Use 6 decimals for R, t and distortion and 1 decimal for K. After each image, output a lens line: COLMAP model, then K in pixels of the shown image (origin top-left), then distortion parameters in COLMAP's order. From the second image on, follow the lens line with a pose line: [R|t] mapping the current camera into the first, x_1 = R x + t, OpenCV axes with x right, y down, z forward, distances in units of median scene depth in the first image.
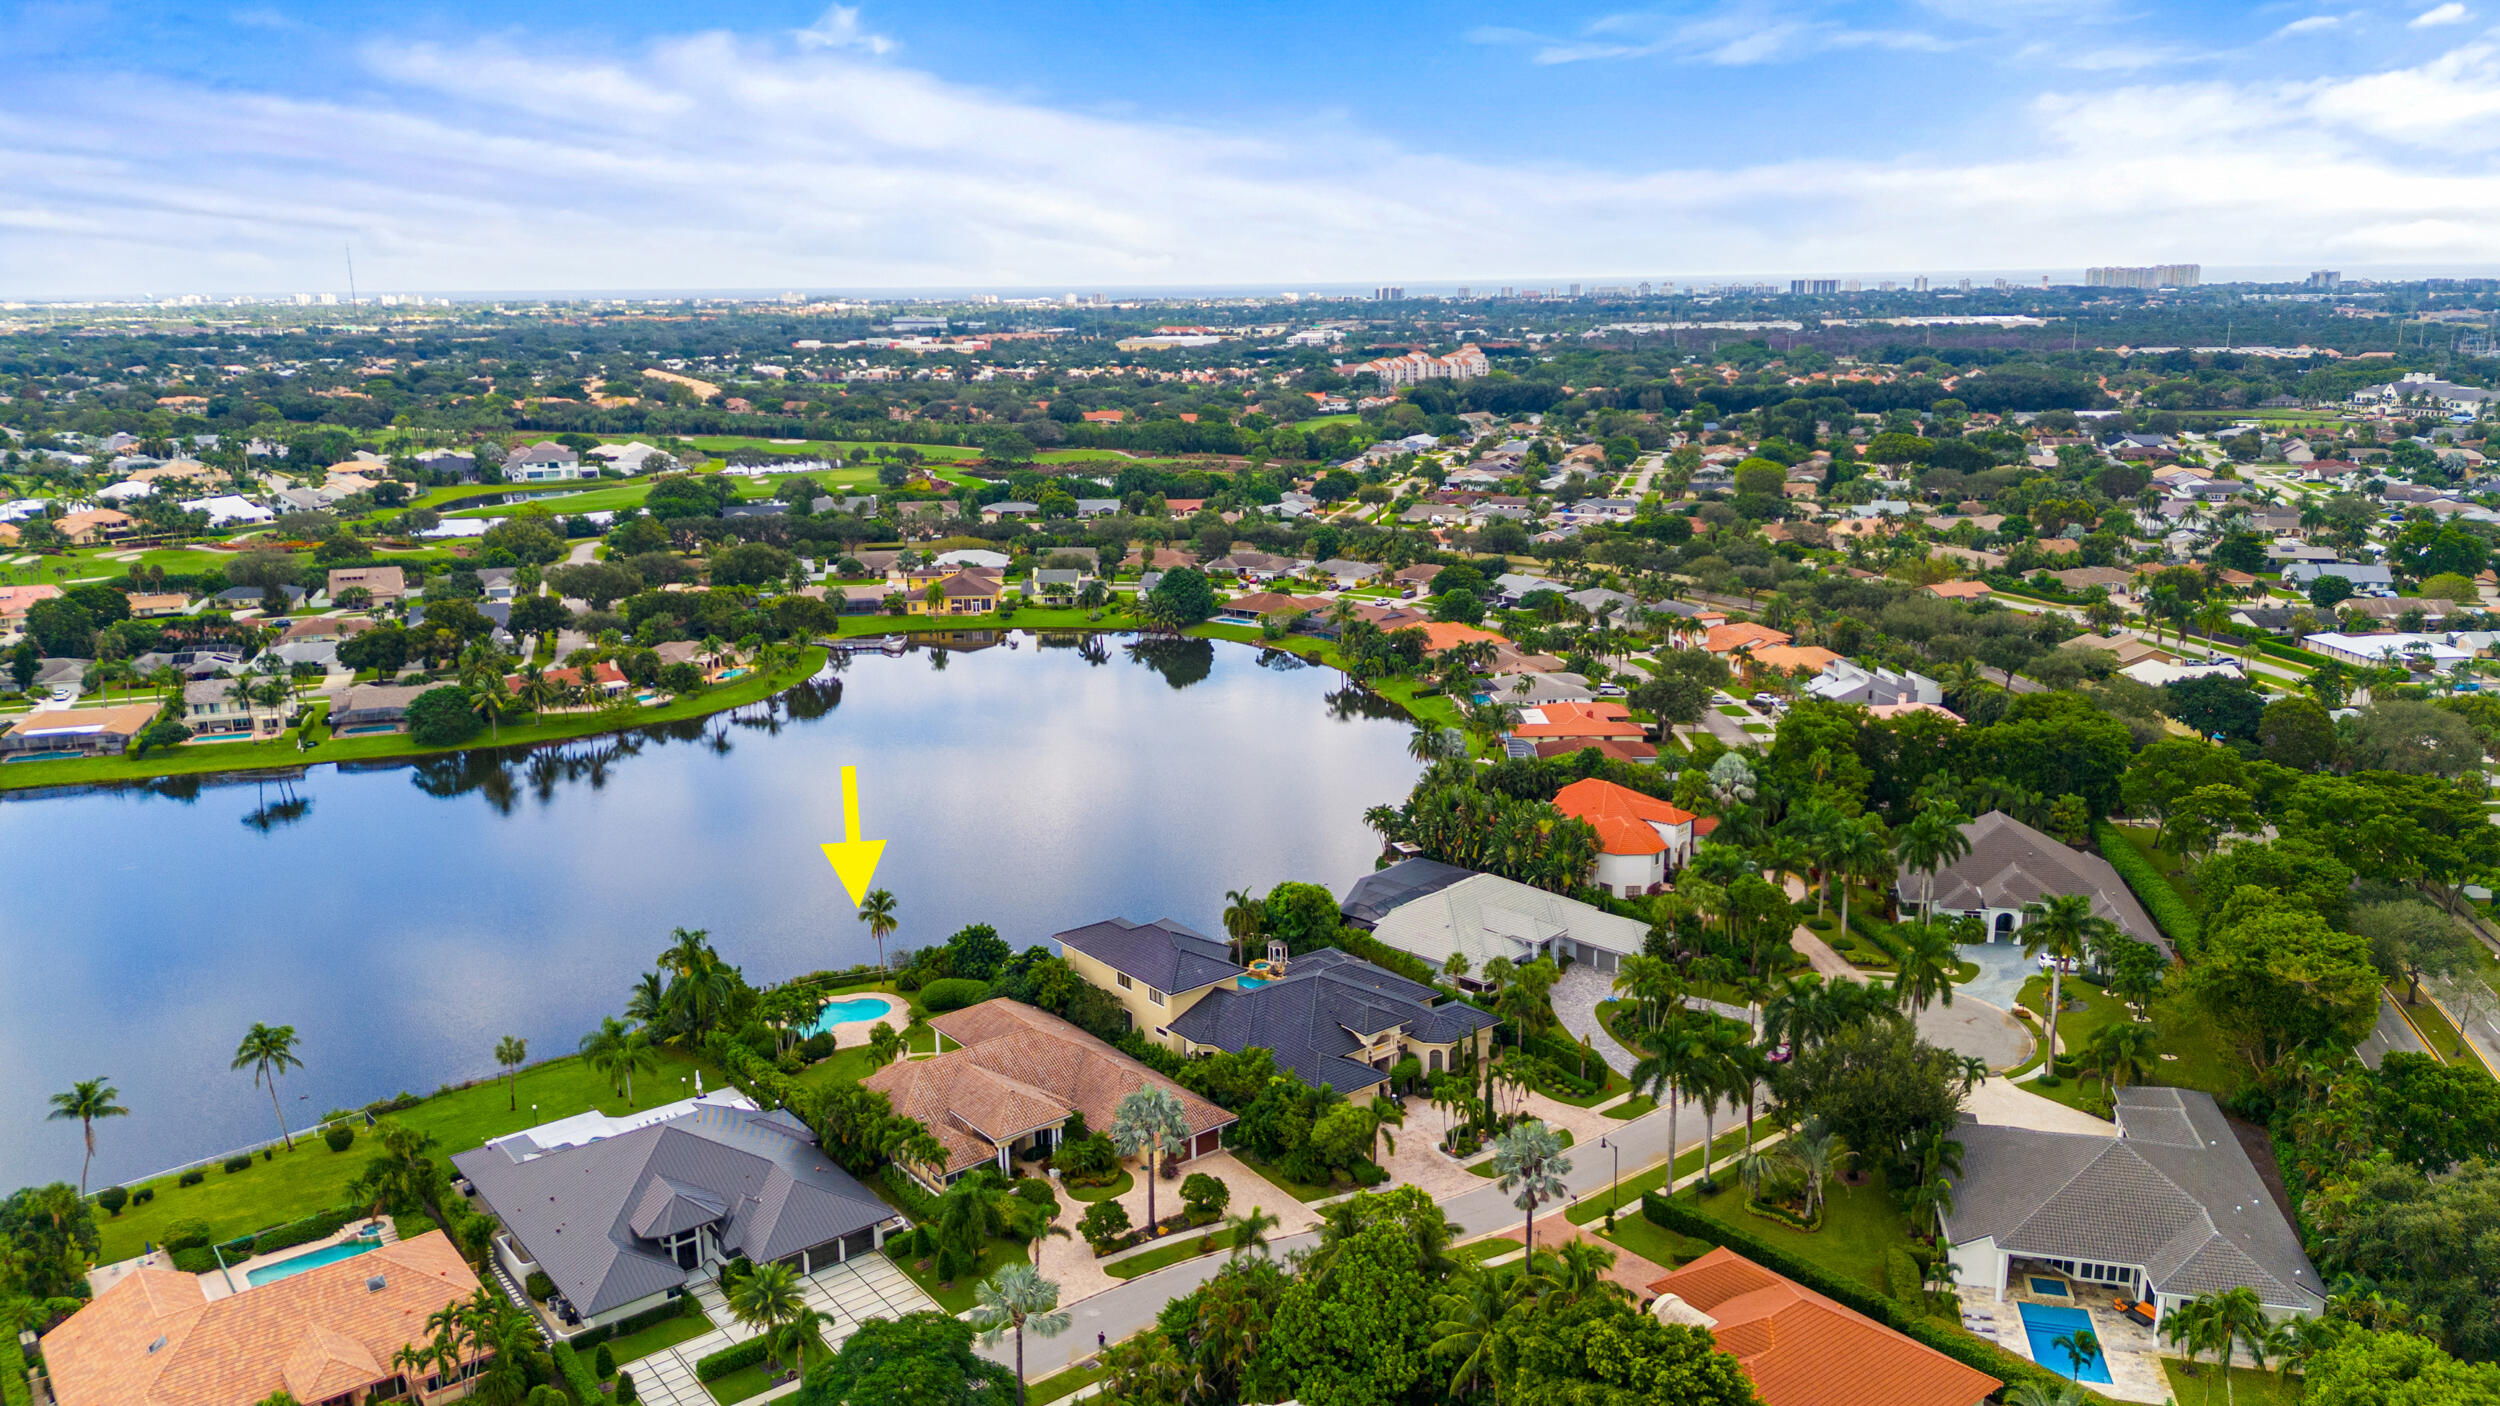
lens RADIAL K [[1831.7, 0, 1250.0], [0, 1831.7, 703.0], [0, 0, 1]] dist [0.102152, -0.119487]
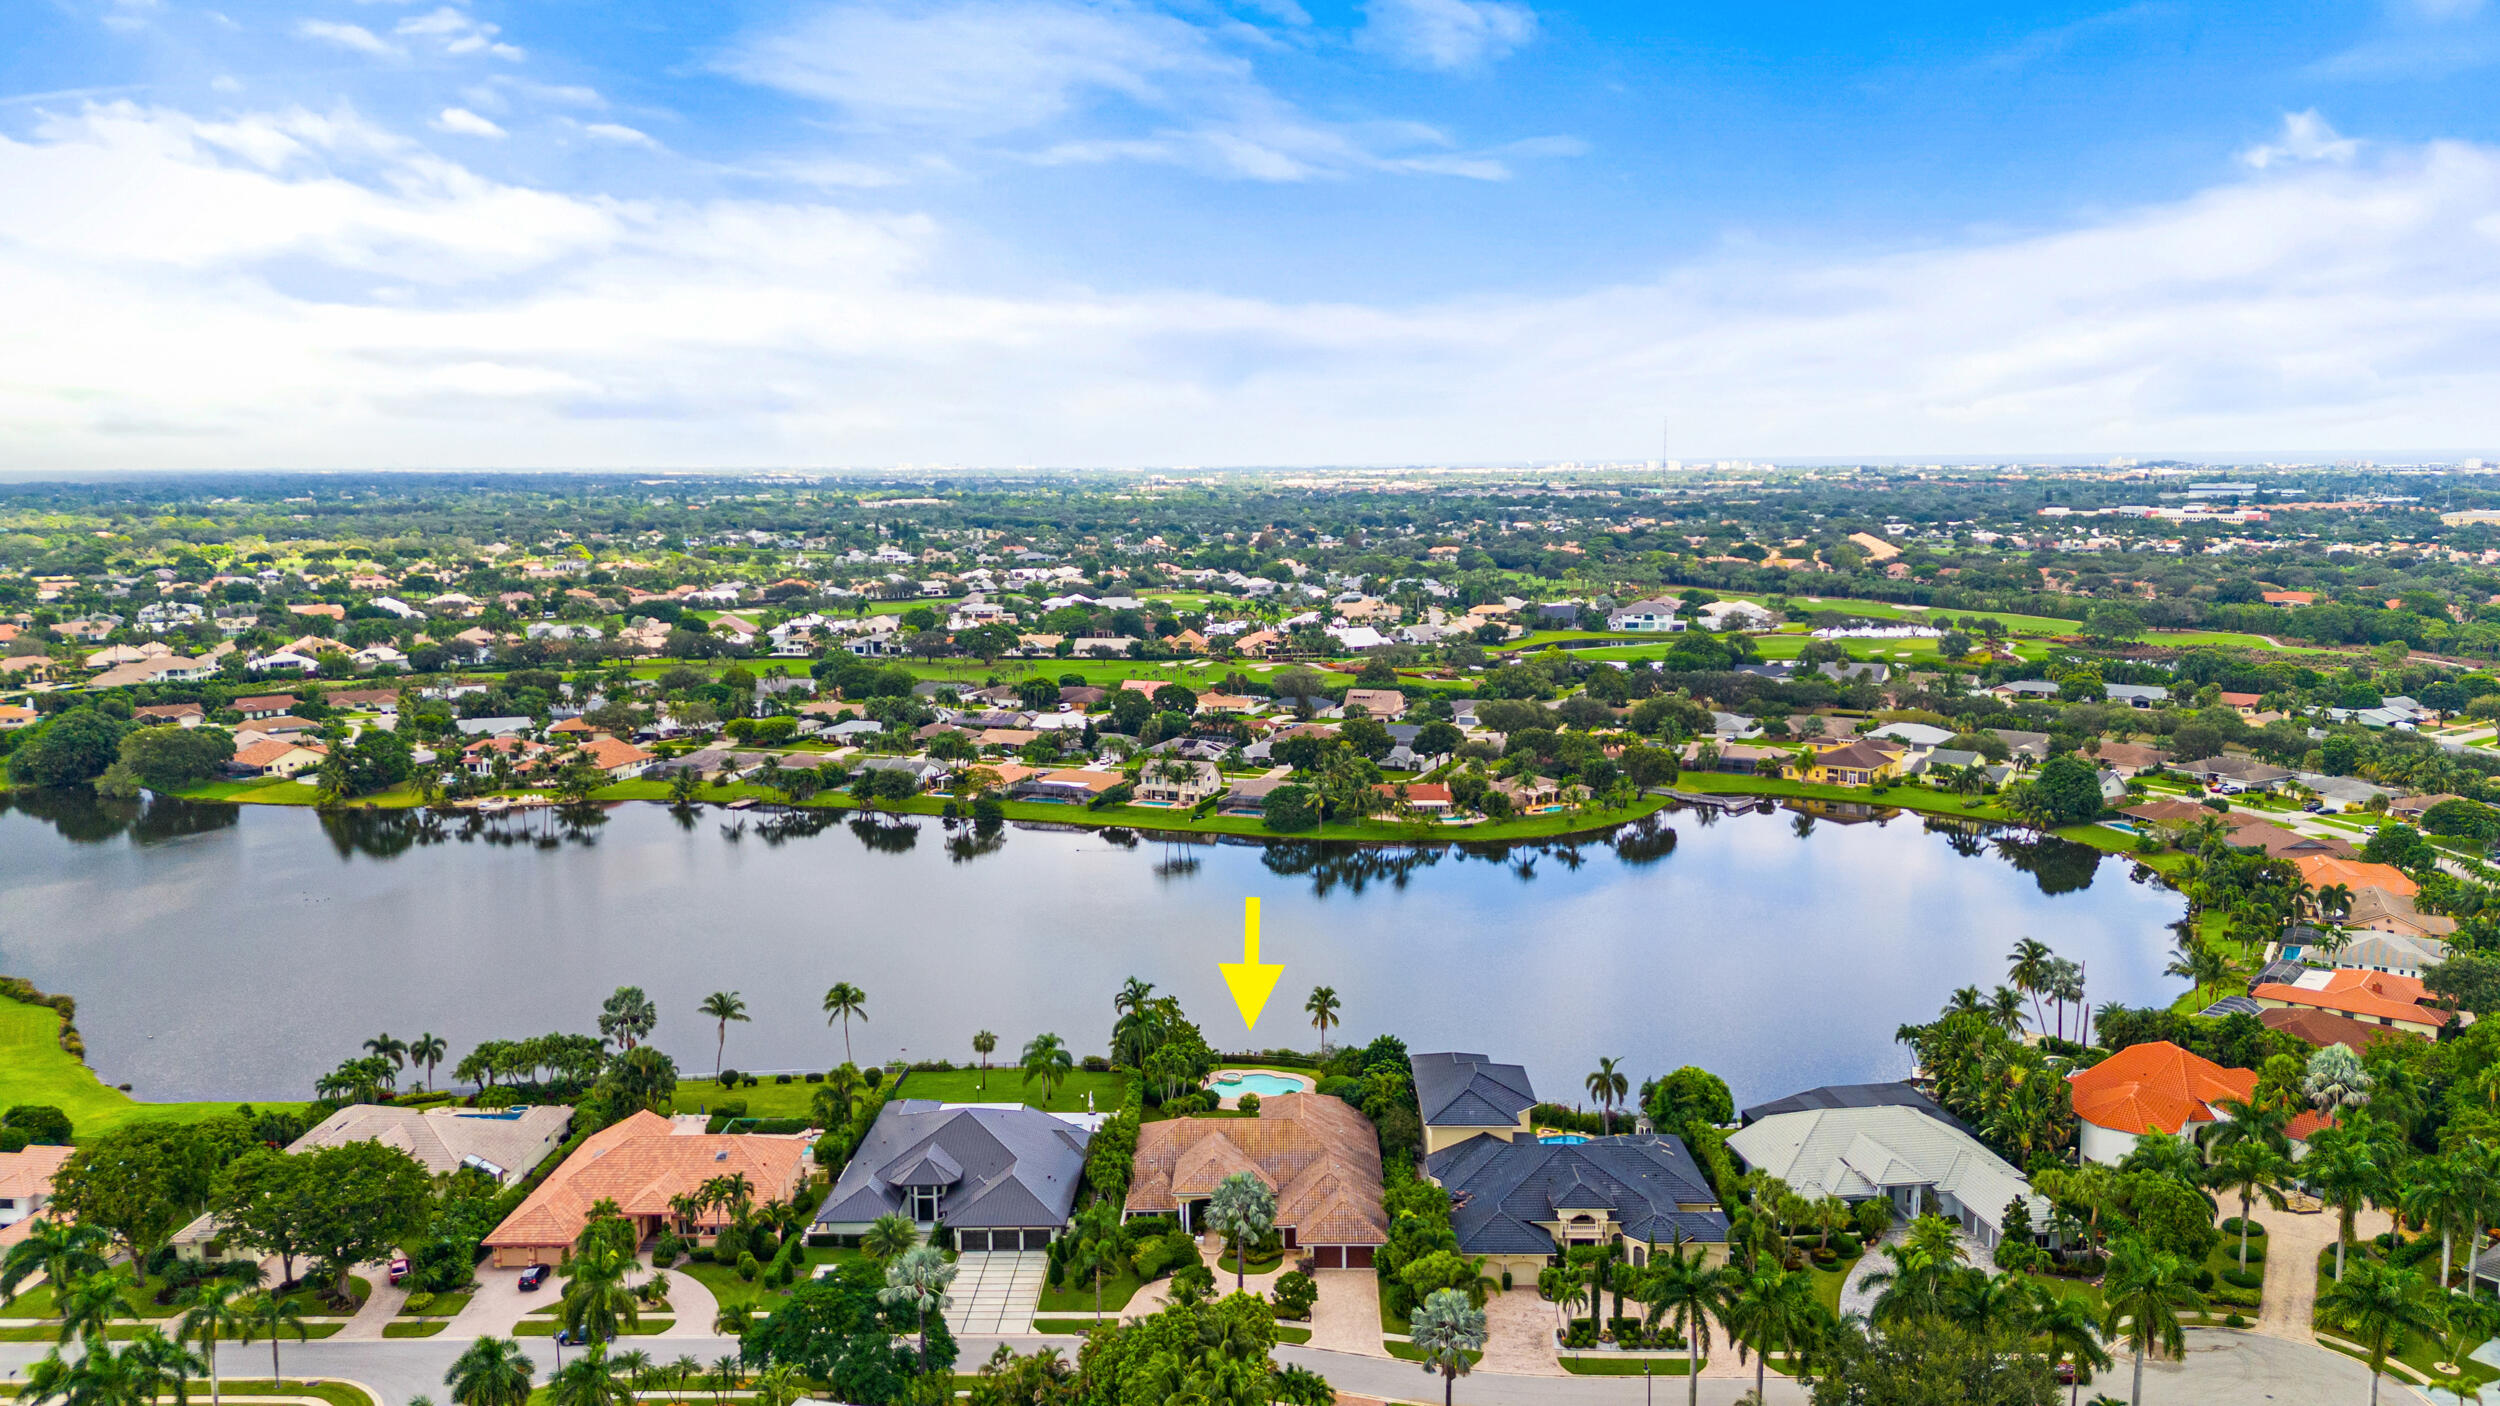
lens RADIAL K [[1831.7, 0, 1250.0], [0, 1831.7, 703.0], [0, 0, 1]] dist [0.102152, -0.119487]
pose [[0.768051, 0.090651, -0.633940, 0.513407], [-0.144806, 0.988875, -0.034034, -0.028743], [0.623802, 0.117938, 0.772633, 0.089430]]
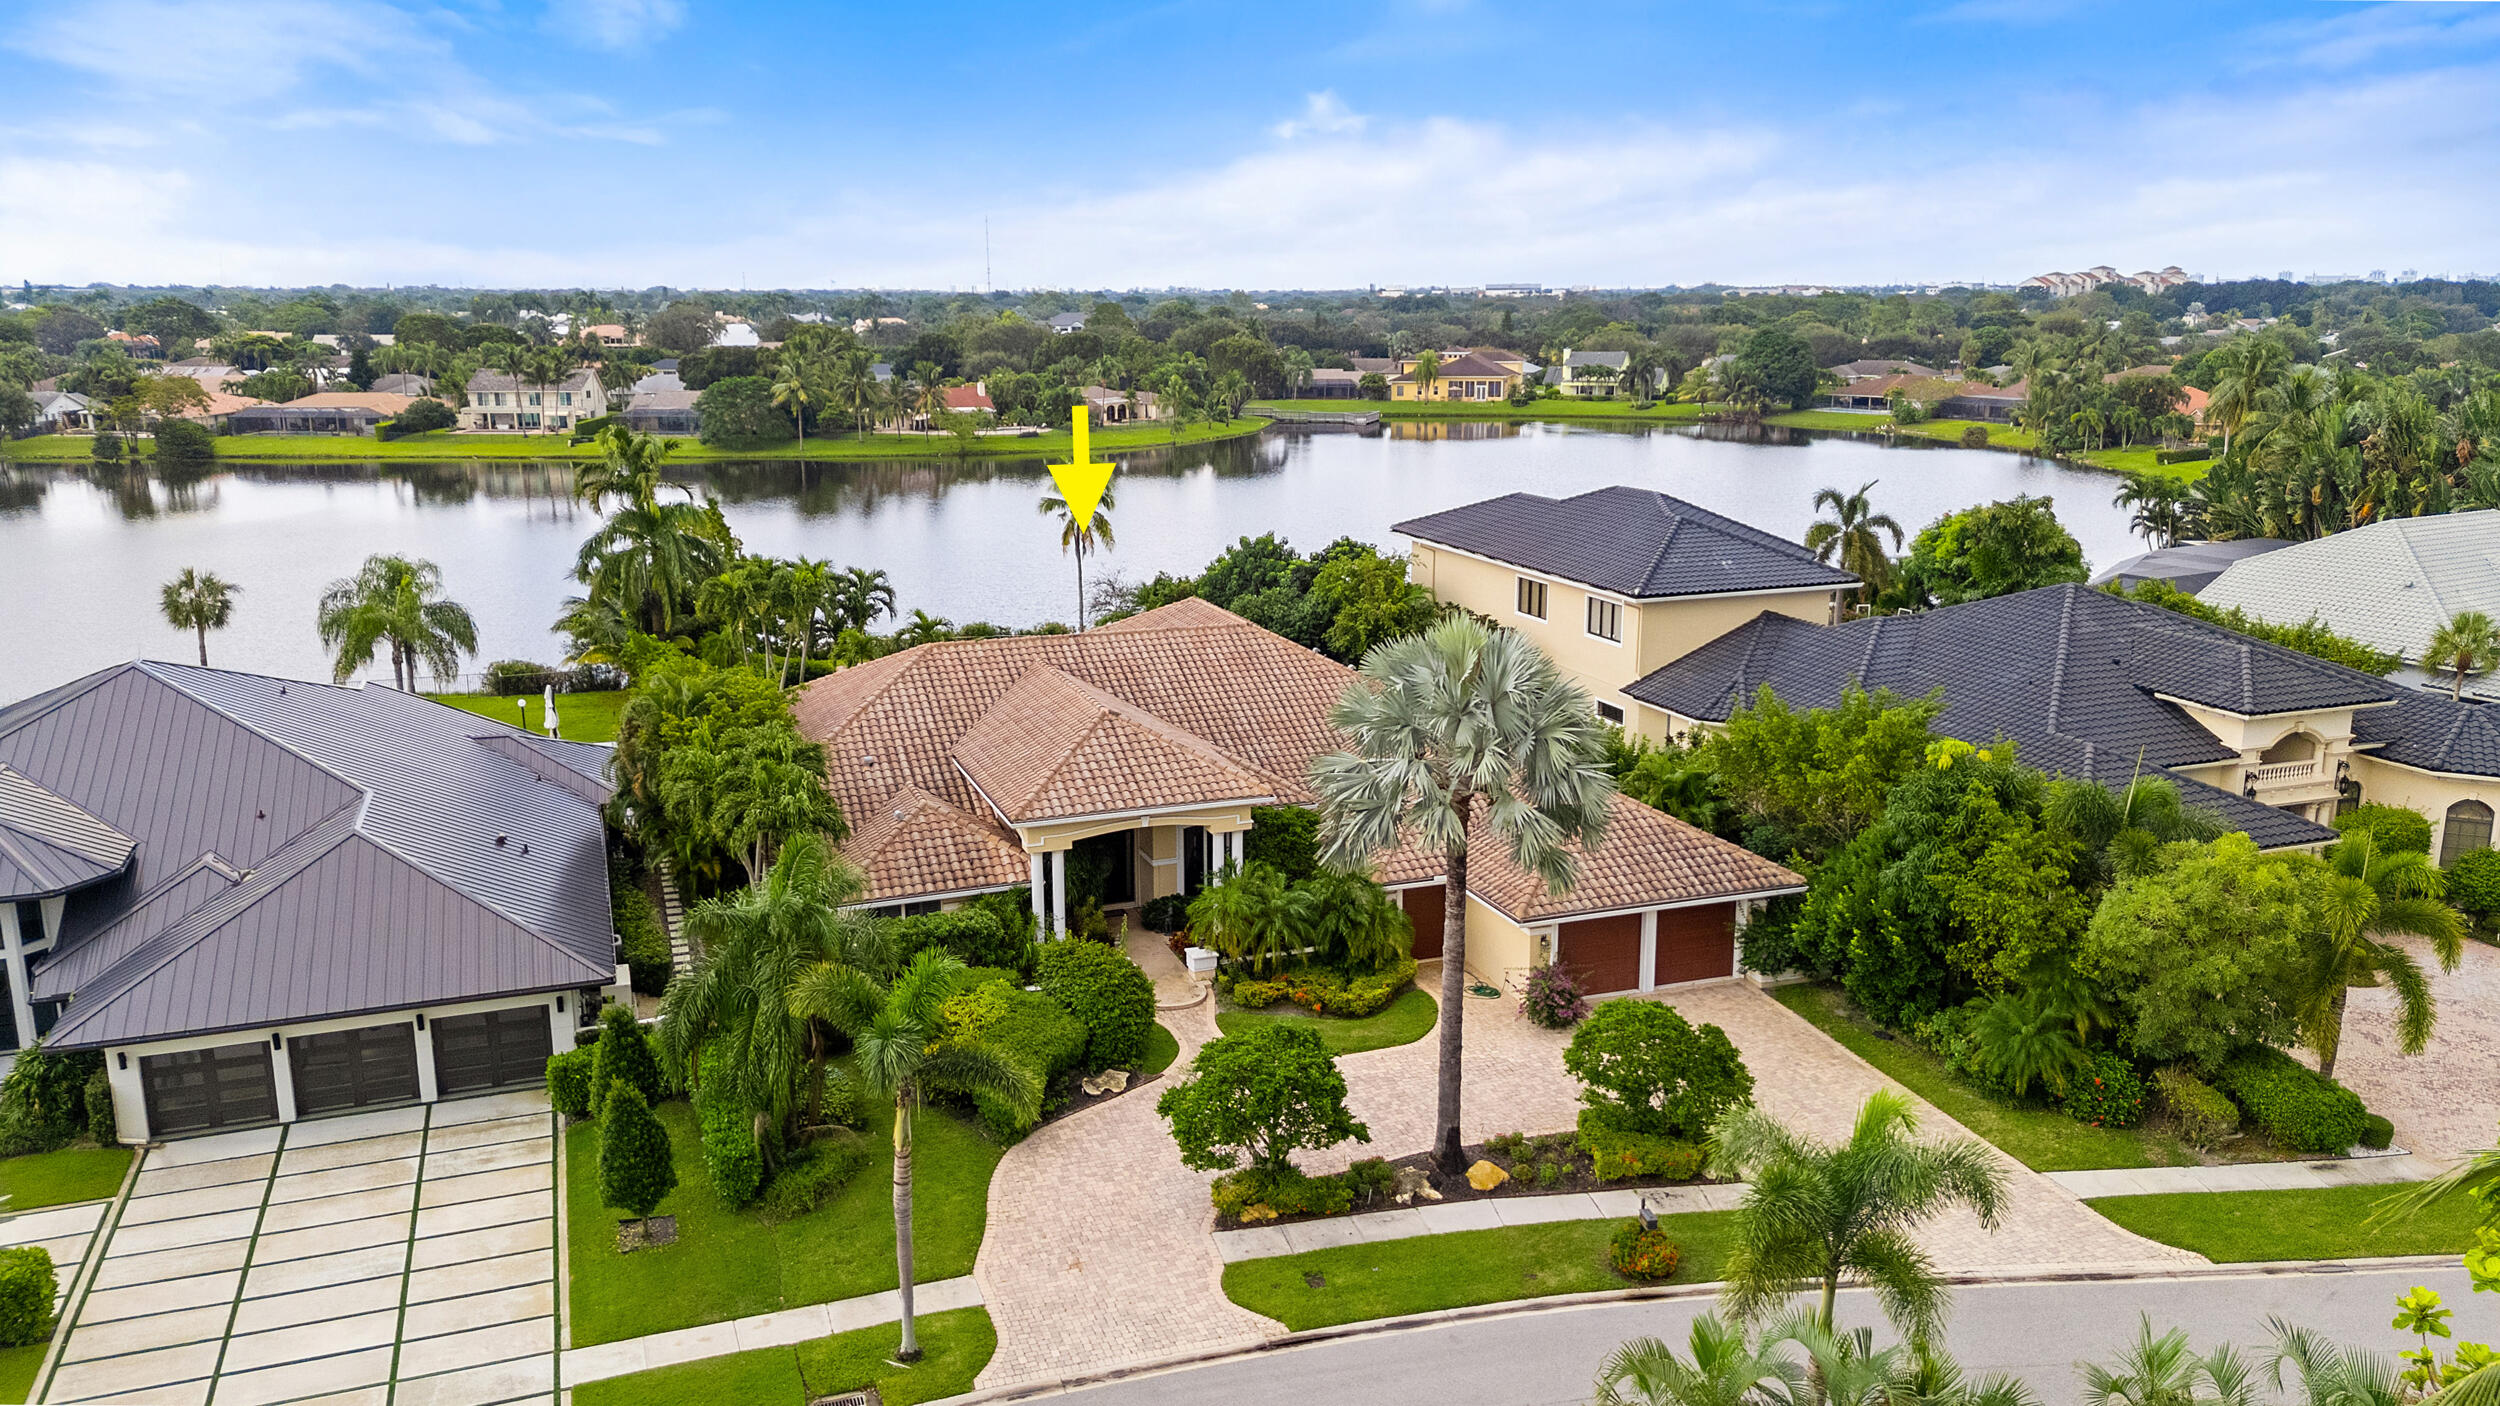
lens RADIAL K [[1831.7, 0, 1250.0], [0, 1831.7, 703.0], [0, 0, 1]] dist [0.102152, -0.119487]
pose [[0.949324, 0.076401, -0.304872, -0.002427], [-0.079468, 0.996835, 0.002355, 0.181274], [0.304087, 0.021992, 0.952391, 0.604545]]
